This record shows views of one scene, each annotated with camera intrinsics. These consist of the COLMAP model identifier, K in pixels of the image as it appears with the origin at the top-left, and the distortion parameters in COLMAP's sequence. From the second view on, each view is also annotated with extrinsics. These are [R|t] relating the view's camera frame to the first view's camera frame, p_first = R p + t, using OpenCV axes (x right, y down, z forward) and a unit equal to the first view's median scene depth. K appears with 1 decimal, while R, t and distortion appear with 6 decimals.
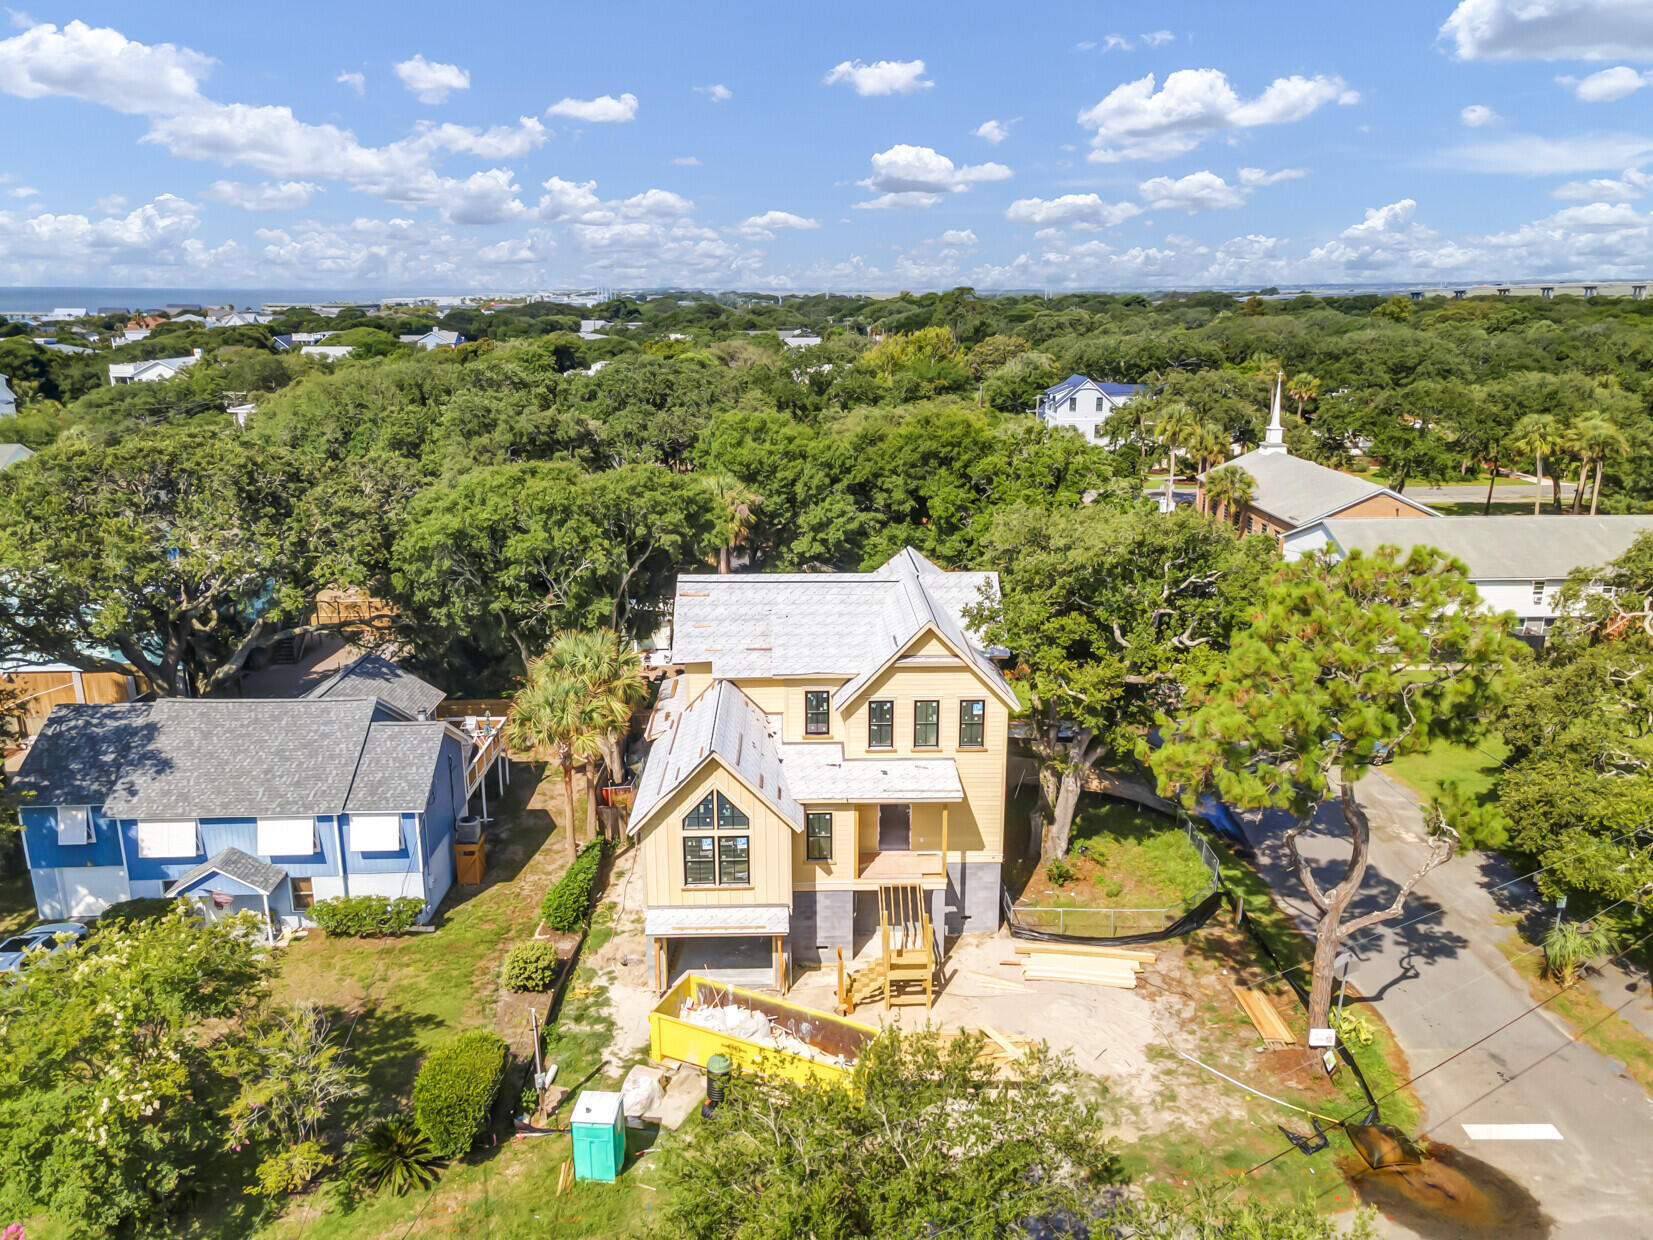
lens RADIAL K [[1207.2, 0, 826.5], [0, 1207.2, 620.0], [0, 0, 1]] dist [0.041324, 0.003523]
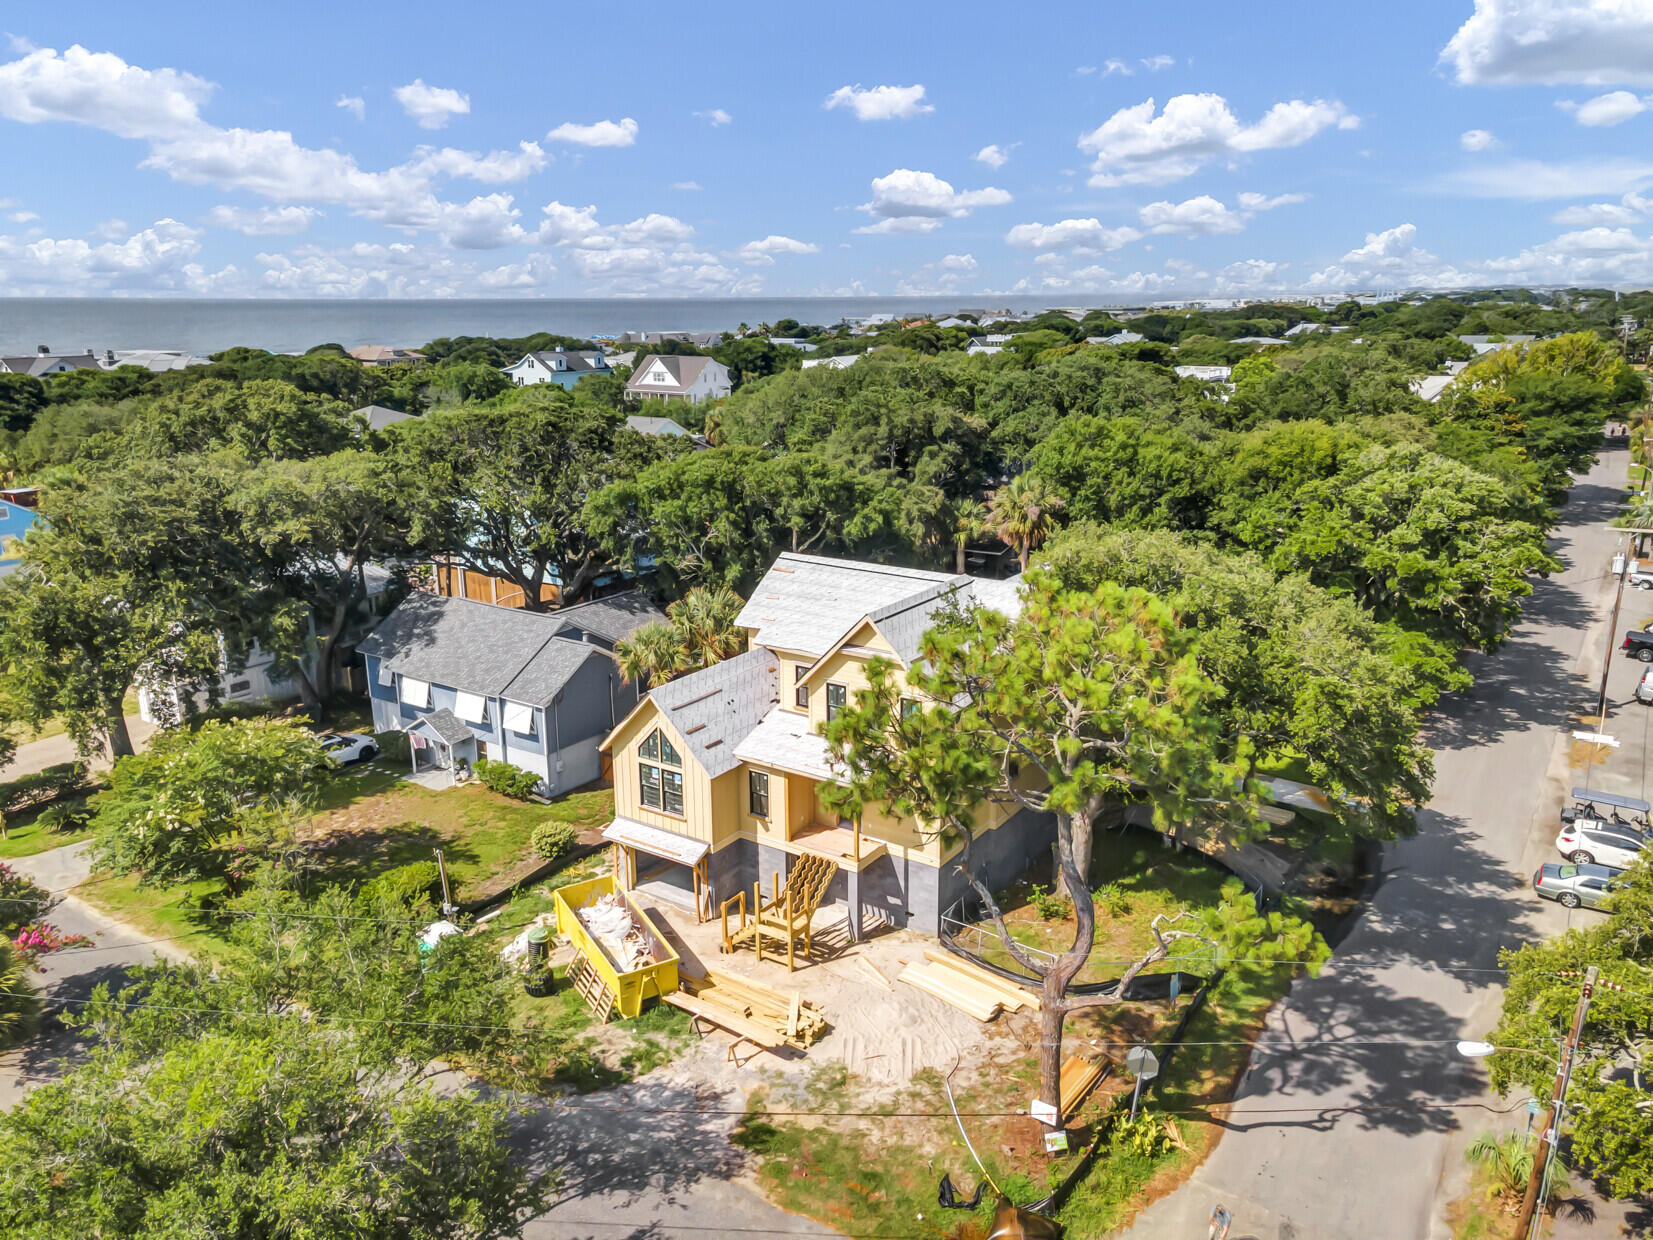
lens RADIAL K [[1207.2, 0, 826.5], [0, 1207.2, 620.0], [0, 0, 1]] dist [0.041324, 0.003523]
pose [[0.814440, 0.147775, -0.561115, 0.616884], [-0.149060, 0.987857, 0.043805, -0.033445], [0.560775, 0.047964, 0.826578, 0.115109]]
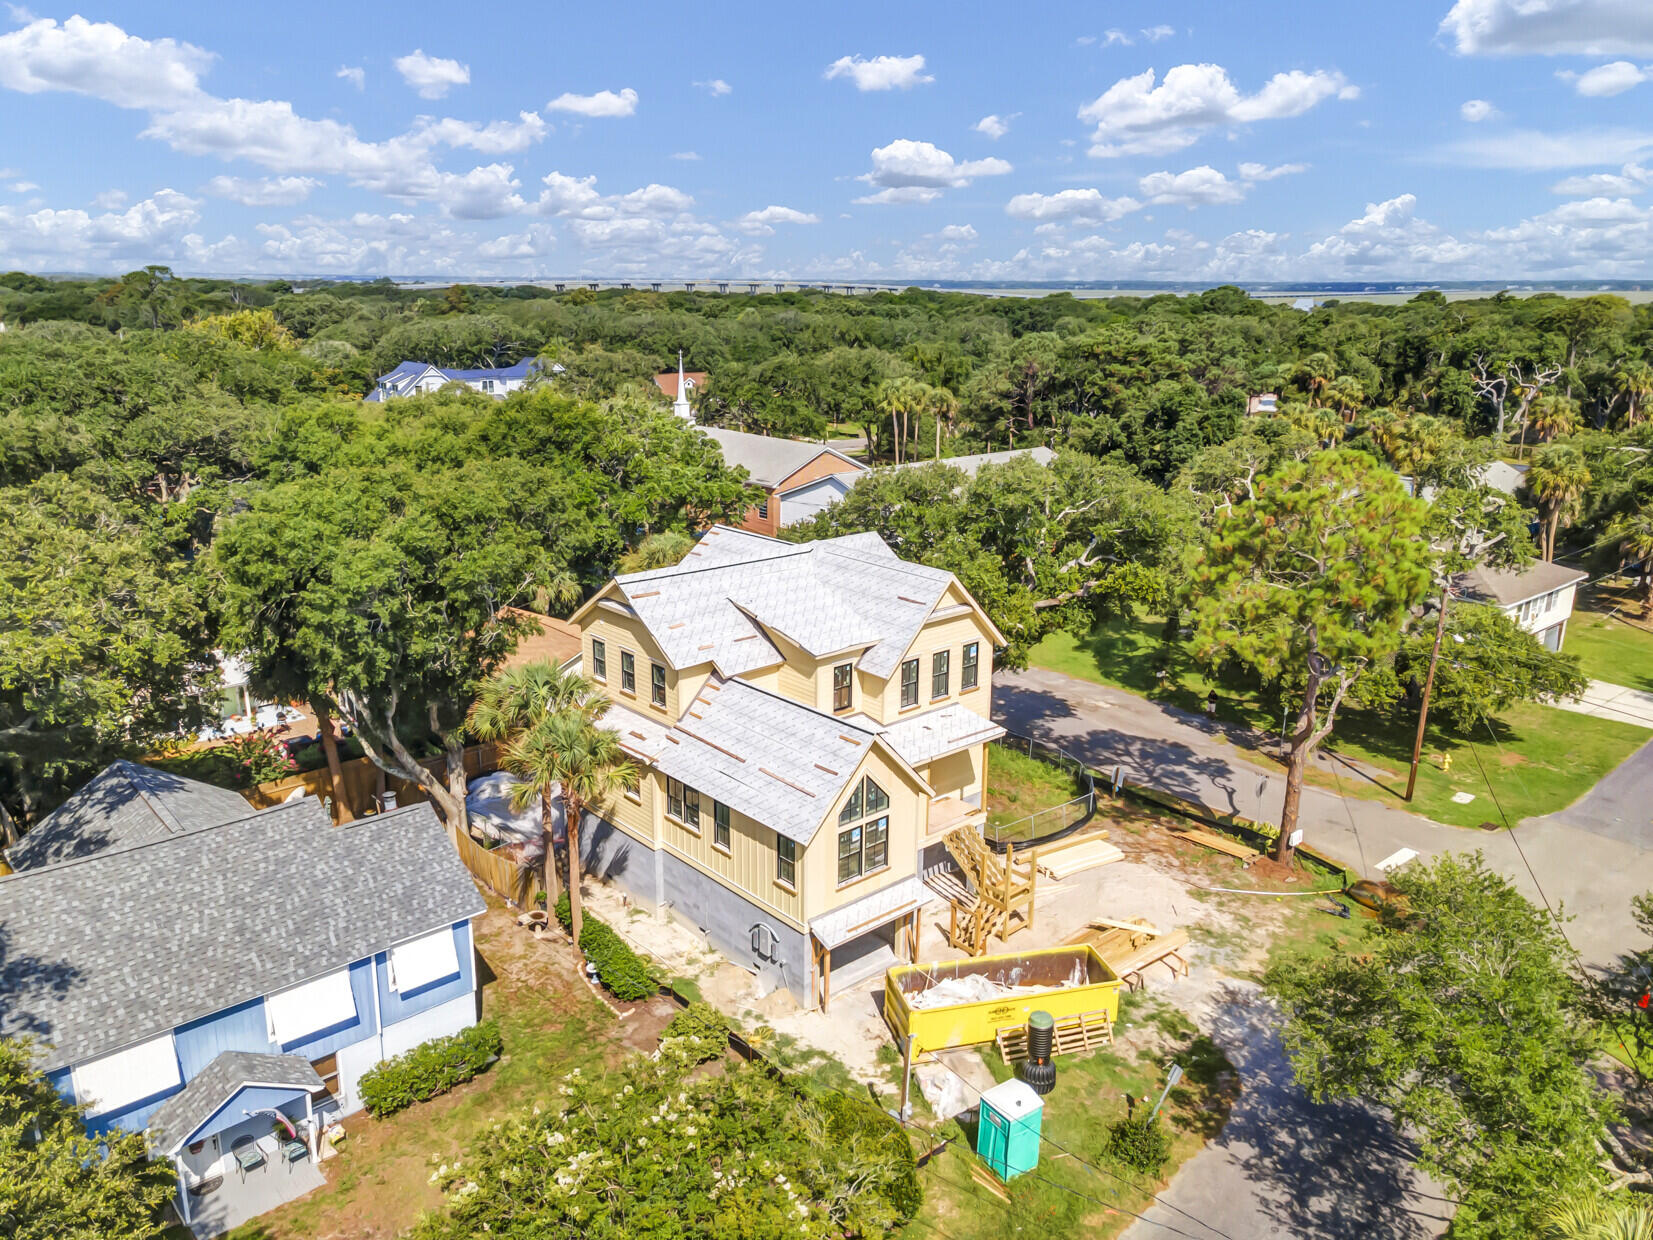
lens RADIAL K [[1210.1, 0, 826.5], [0, 1210.1, 620.0], [0, 0, 1]] dist [0.048741, -0.000424]
pose [[0.765442, -0.166691, 0.621540, -0.630265], [0.163143, 0.984580, 0.063140, -0.042015], [-0.622481, 0.053070, 0.780834, 0.242090]]
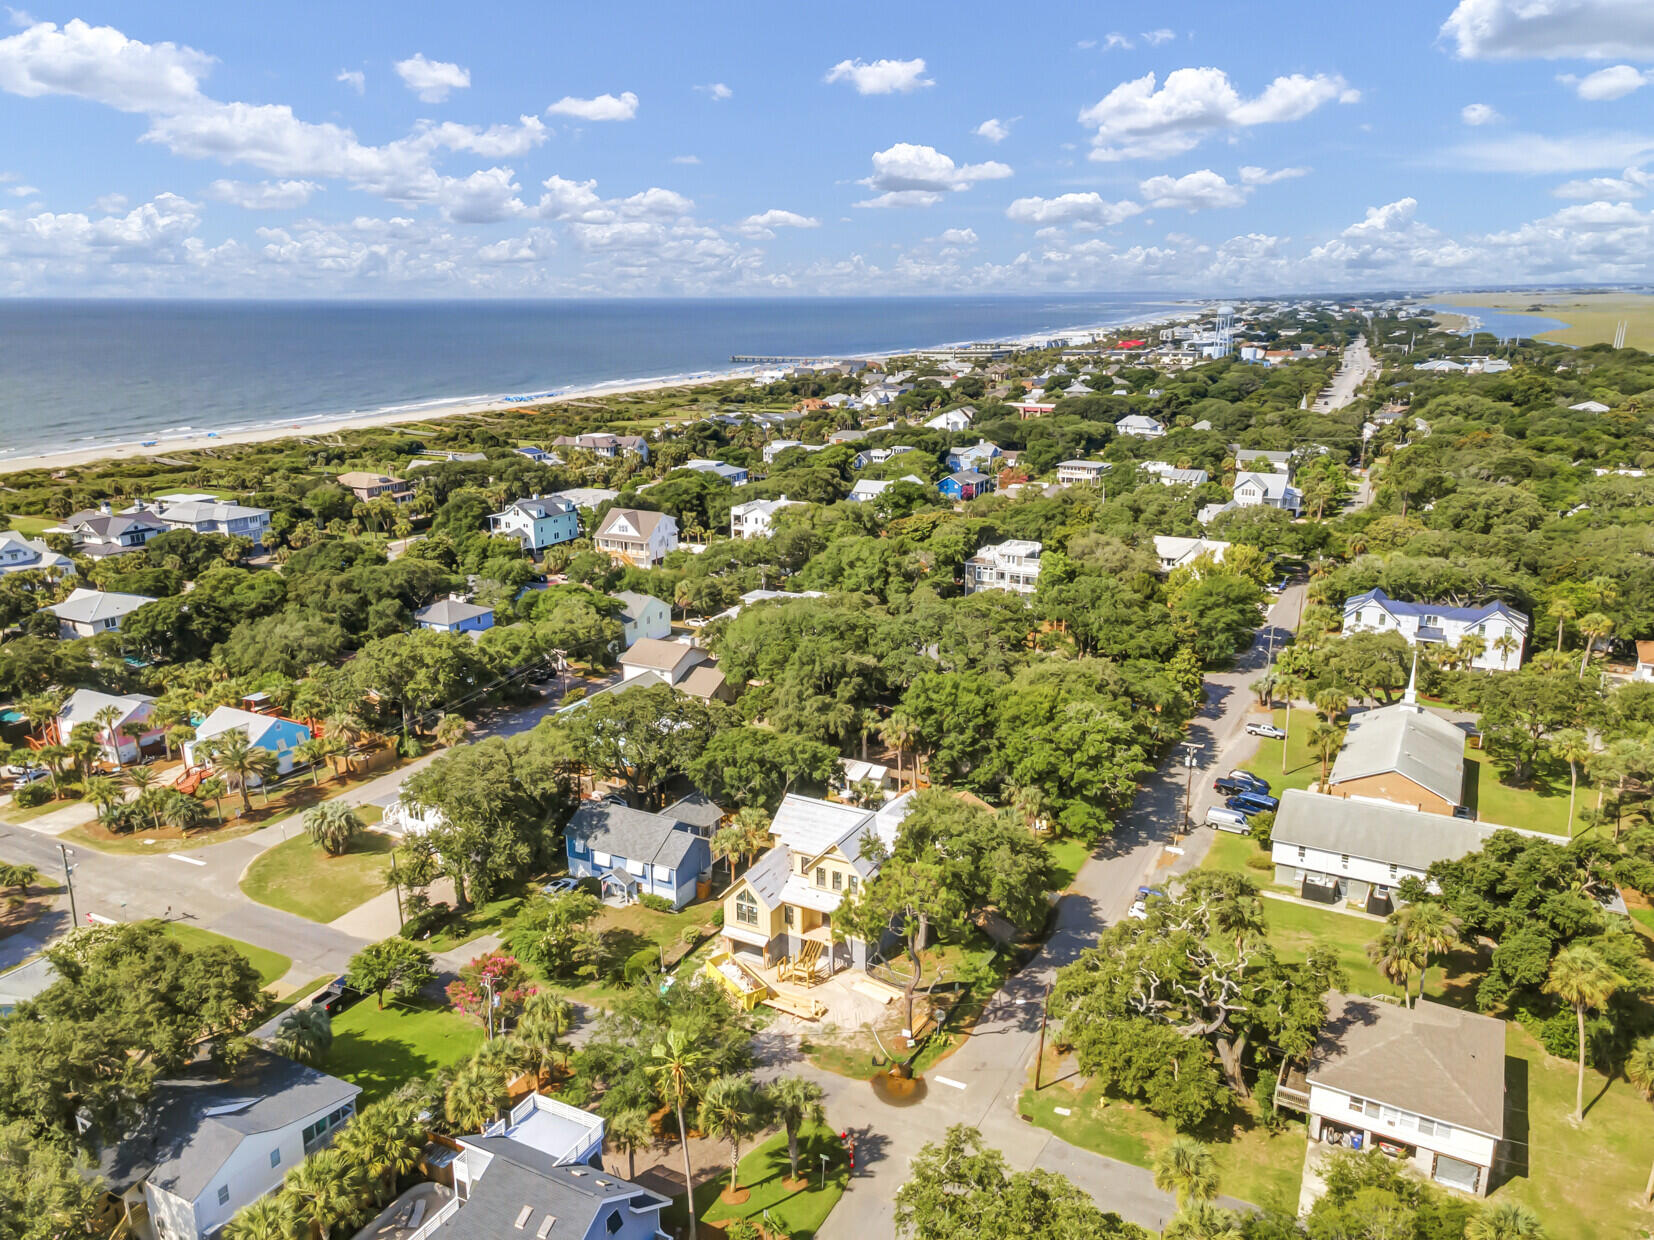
lens RADIAL K [[1207.9, 0, 827.0], [0, 1207.9, 620.0], [0, 0, 1]] dist [0.041324, 0.003523]
pose [[0.866287, 0.126269, -0.483326, 1.212869], [-0.126129, 0.991466, 0.032953, -0.532795], [0.483362, 0.032415, 0.874820, -1.235685]]
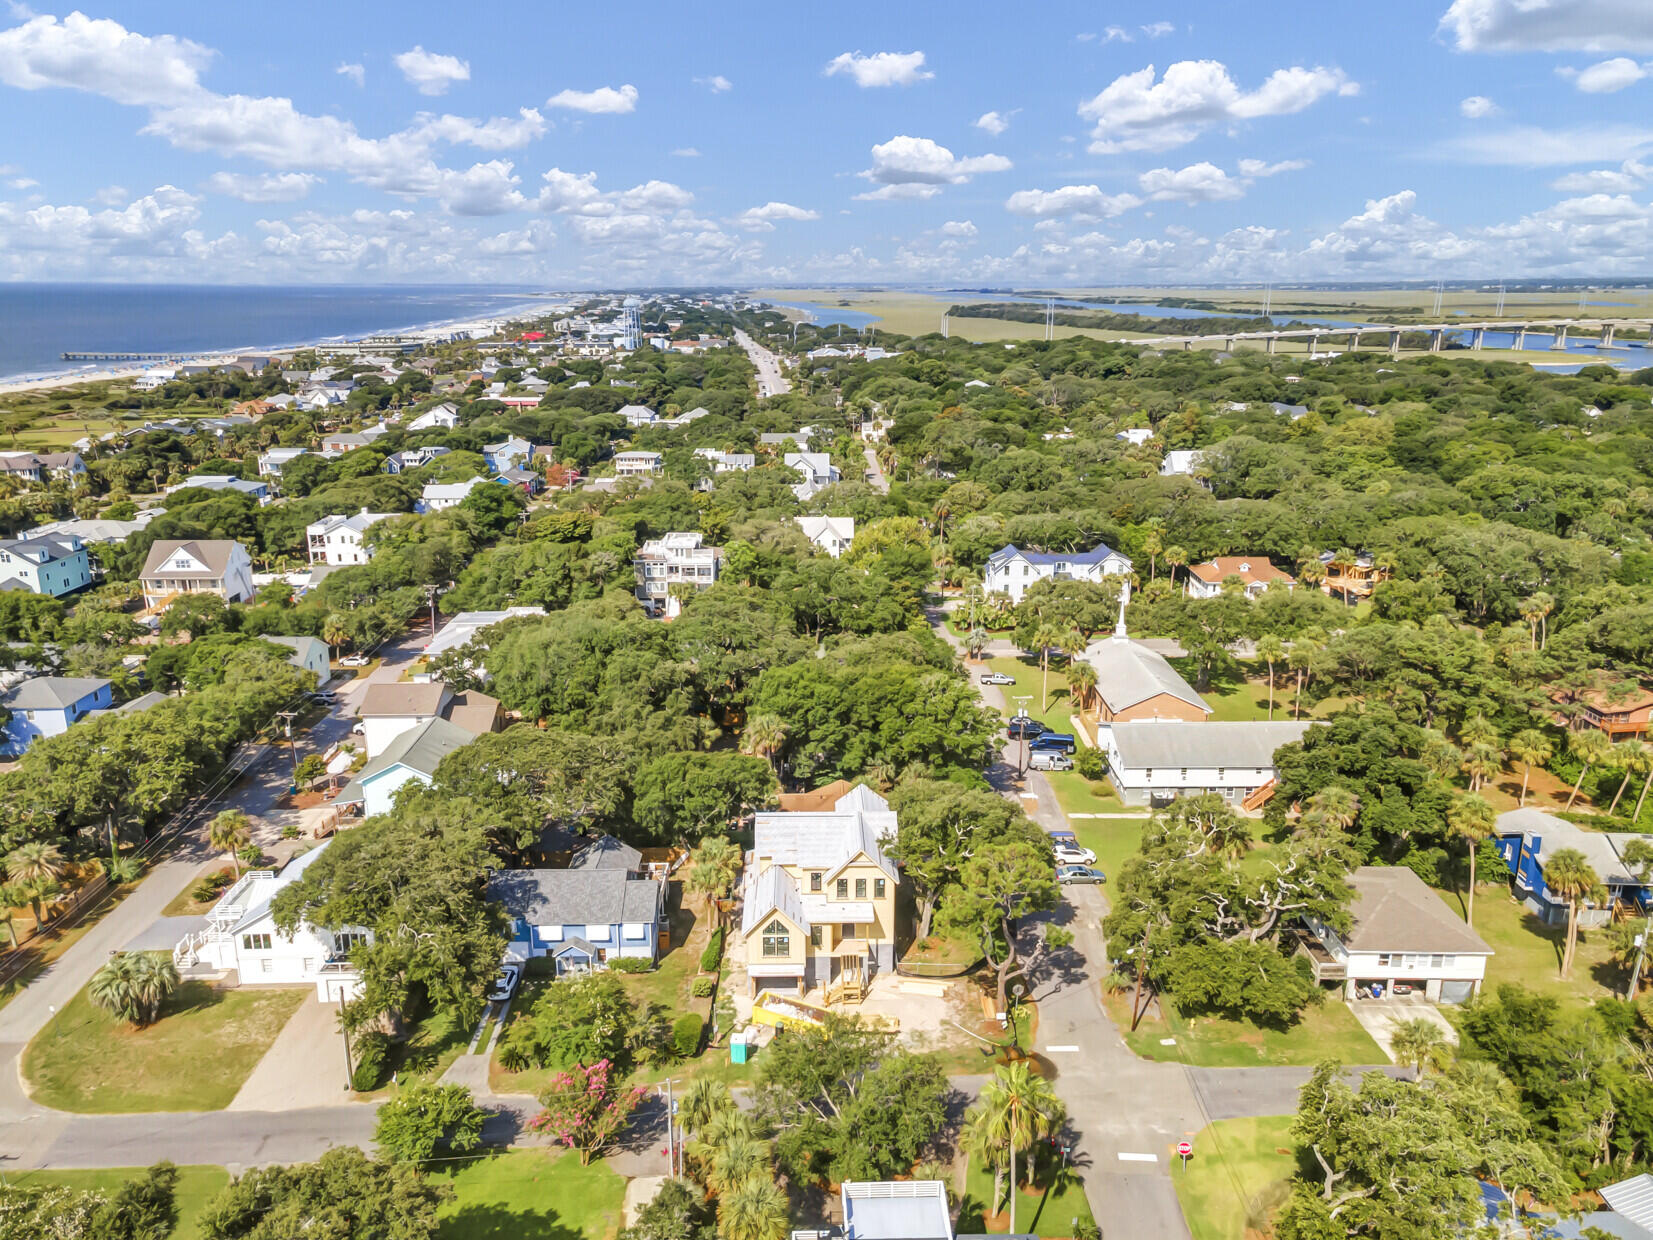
lens RADIAL K [[1207.2, 0, 826.5], [0, 1207.2, 620.0], [0, 0, 1]] dist [0.041324, 0.003523]
pose [[0.999939, 0.002768, -0.010687, 0.037674], [-0.002699, 0.999975, 0.006501, -0.467996], [0.010705, -0.006471, 0.999922, -1.430359]]
